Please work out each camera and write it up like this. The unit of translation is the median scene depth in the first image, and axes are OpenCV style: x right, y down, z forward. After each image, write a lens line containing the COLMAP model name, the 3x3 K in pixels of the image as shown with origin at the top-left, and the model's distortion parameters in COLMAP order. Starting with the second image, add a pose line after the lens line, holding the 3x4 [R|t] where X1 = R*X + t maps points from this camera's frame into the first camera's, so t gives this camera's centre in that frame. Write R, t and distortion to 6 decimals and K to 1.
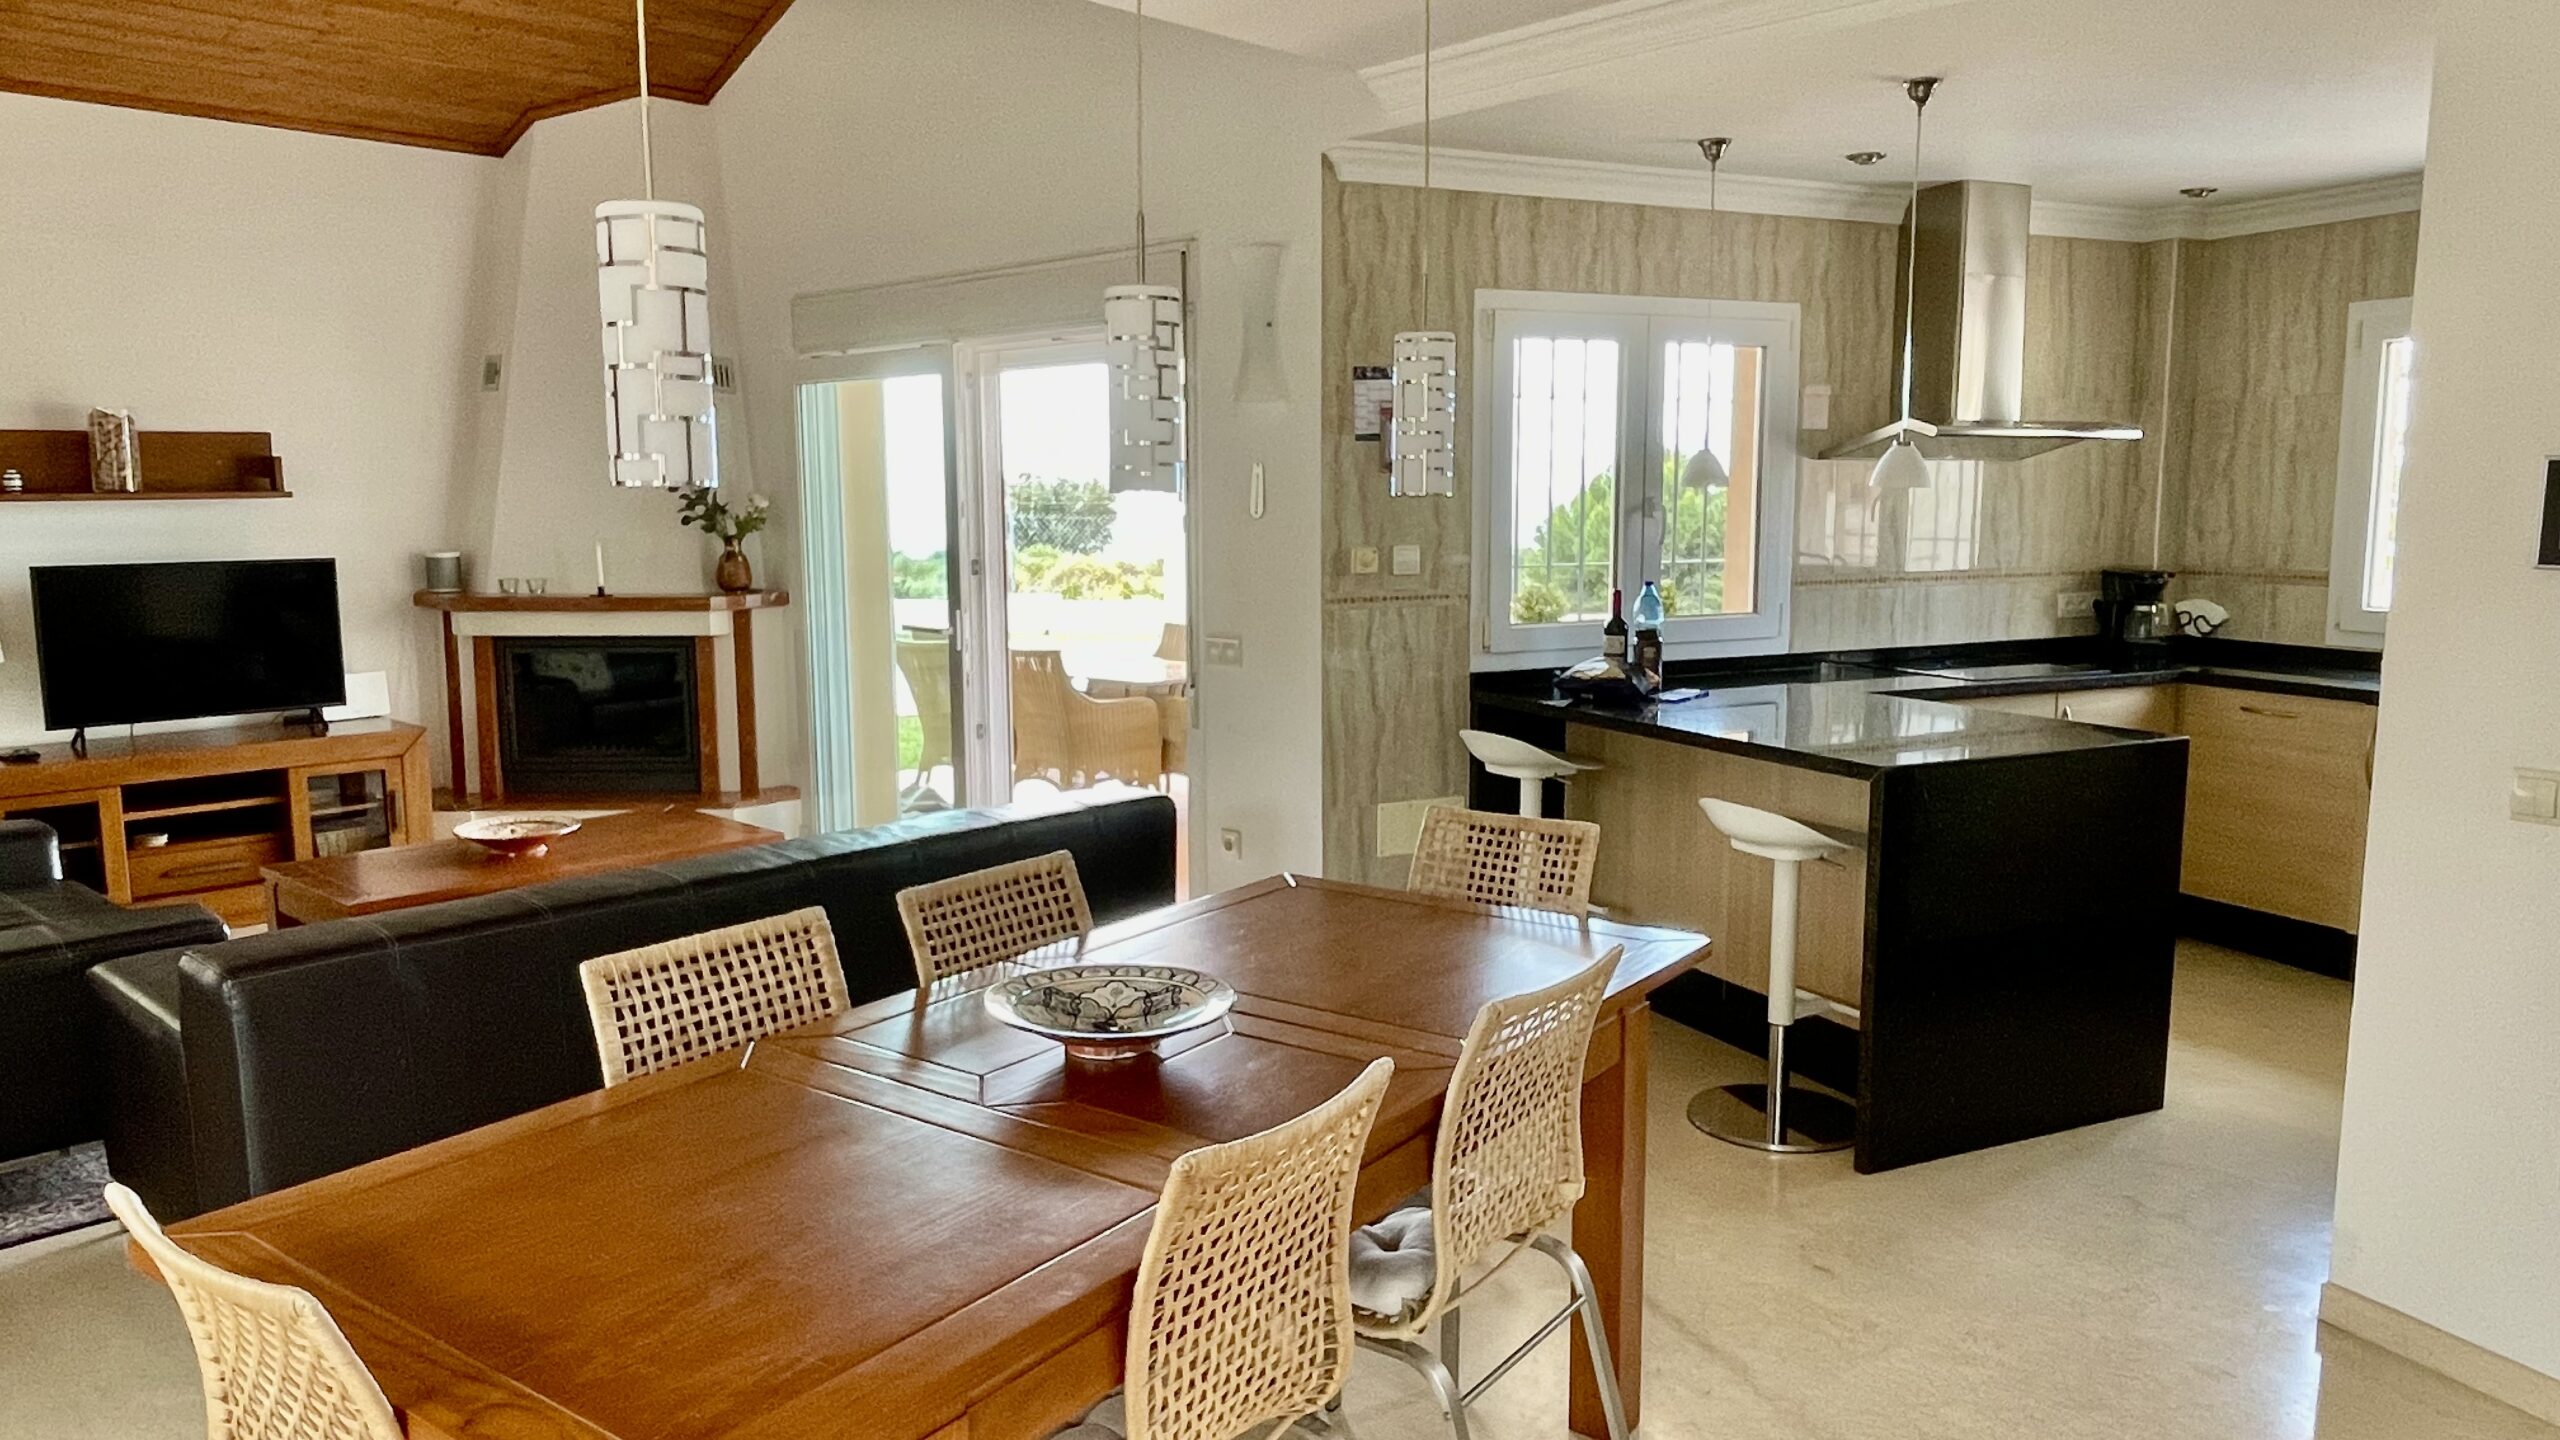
lens RADIAL K [[1685.7, 0, 1280.0], [0, 1685.7, 720.0], [0, 0, 1]] dist [0.073998, -0.111677]
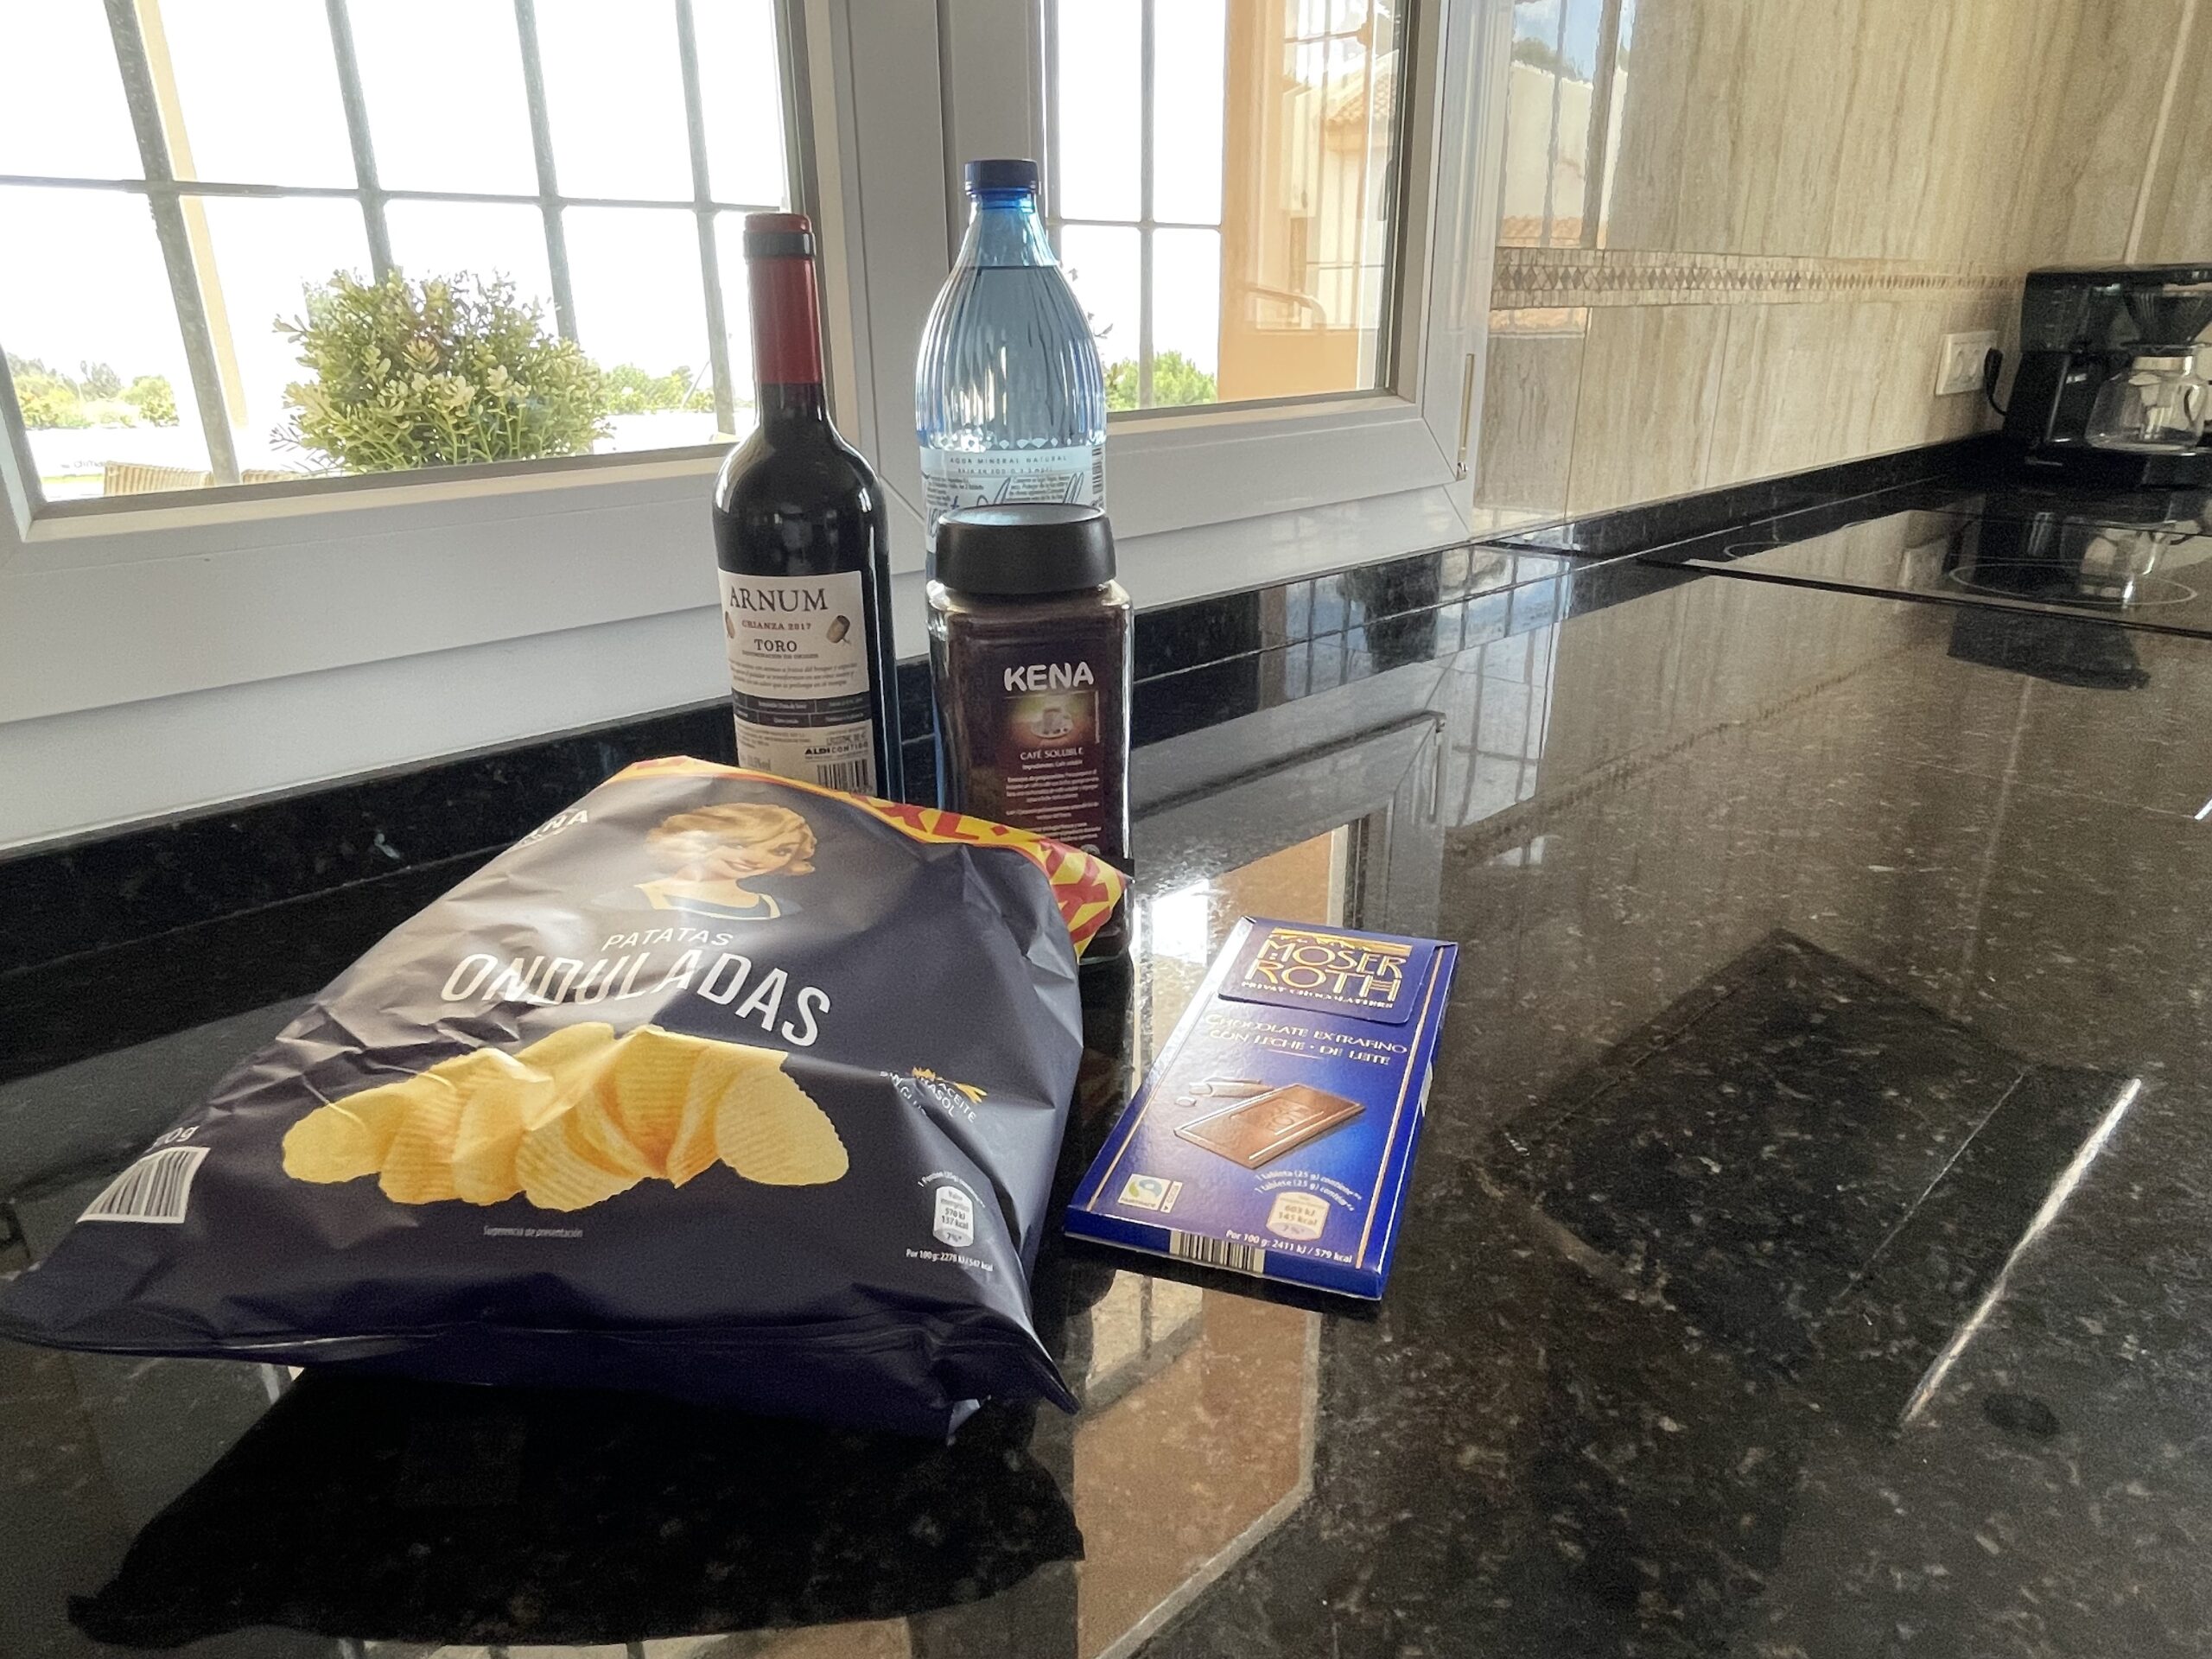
lens RADIAL K [[1379.4, 0, 1106.0], [0, 1379.4, 829.5], [0, 0, 1]] dist [0.002013, 0.001579]
pose [[0.951742, -0.116754, 0.283823, 0.164101], [0.051403, 0.972389, 0.227634, -0.047146], [-0.302564, -0.202059, 0.931465, 0.769658]]
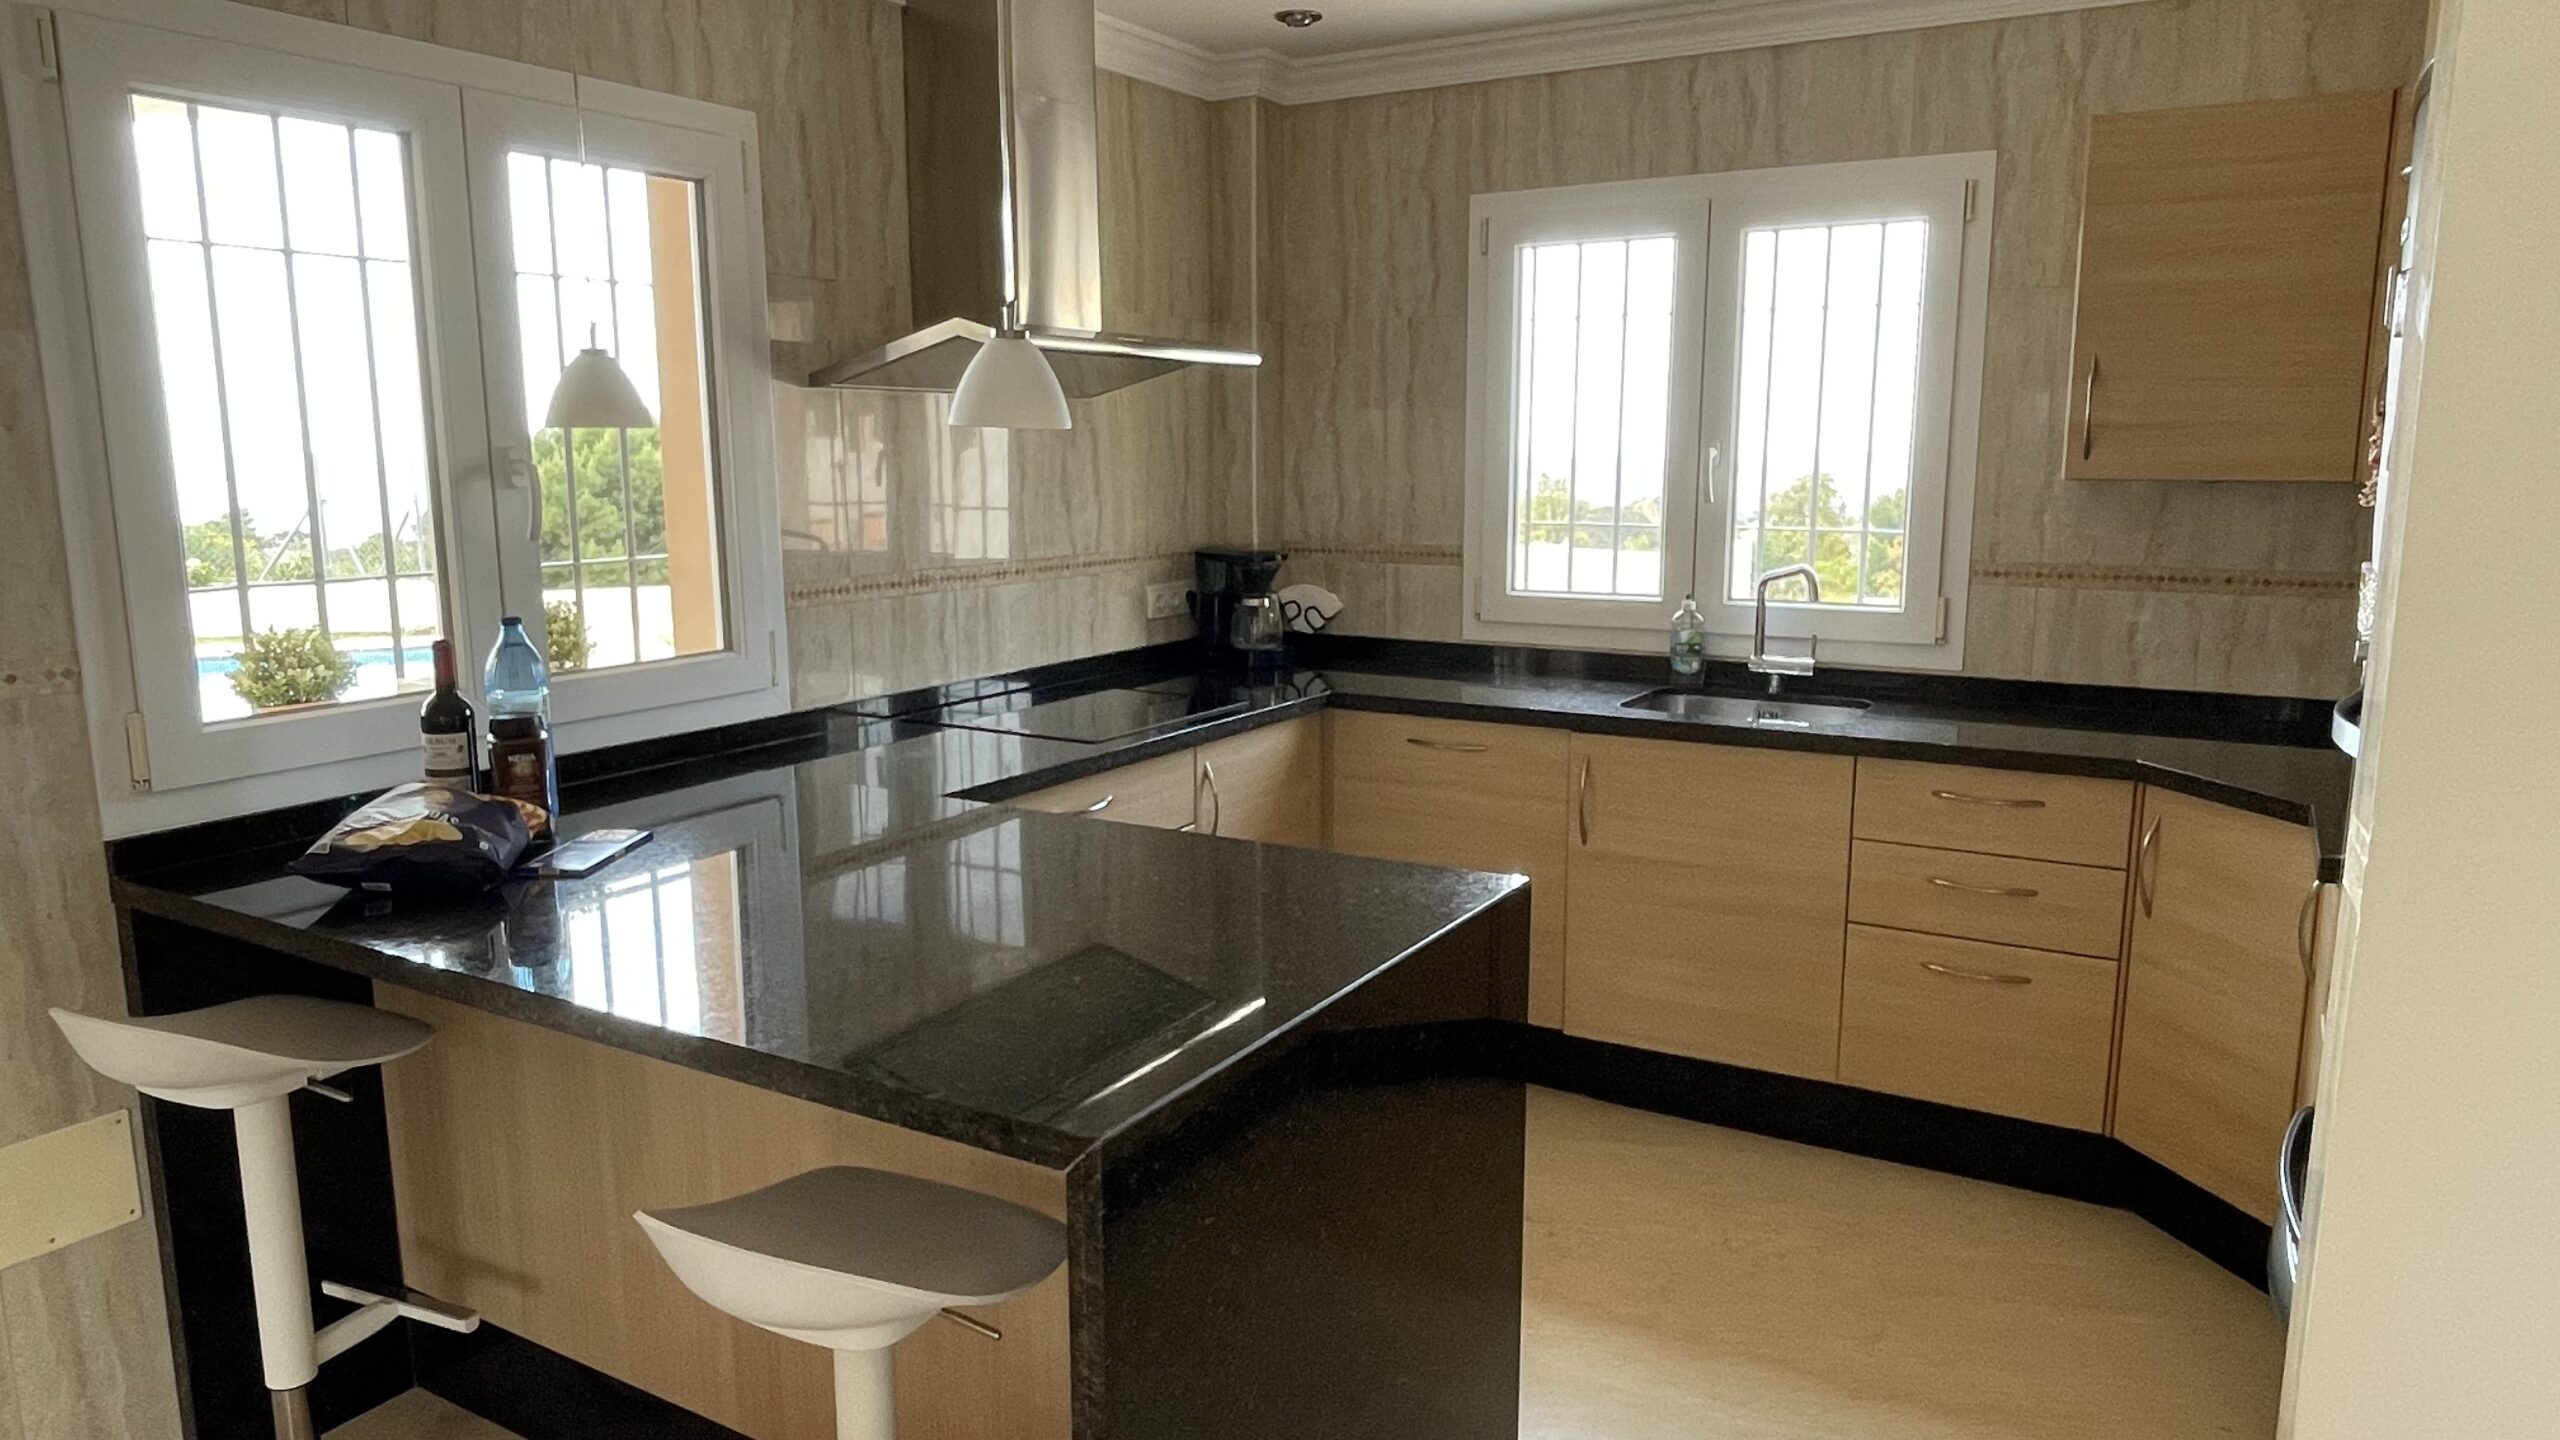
lens RADIAL K [[1647.2, 0, 1262.6], [0, 1647.2, 726.7], [0, 0, 1]] dist [-0.001454, -0.002209]
pose [[0.832267, -0.093574, 0.546421, 0.117986], [0.074985, 0.995595, 0.056284, -0.053171], [-0.549281, -0.005871, 0.835617, 0.413861]]
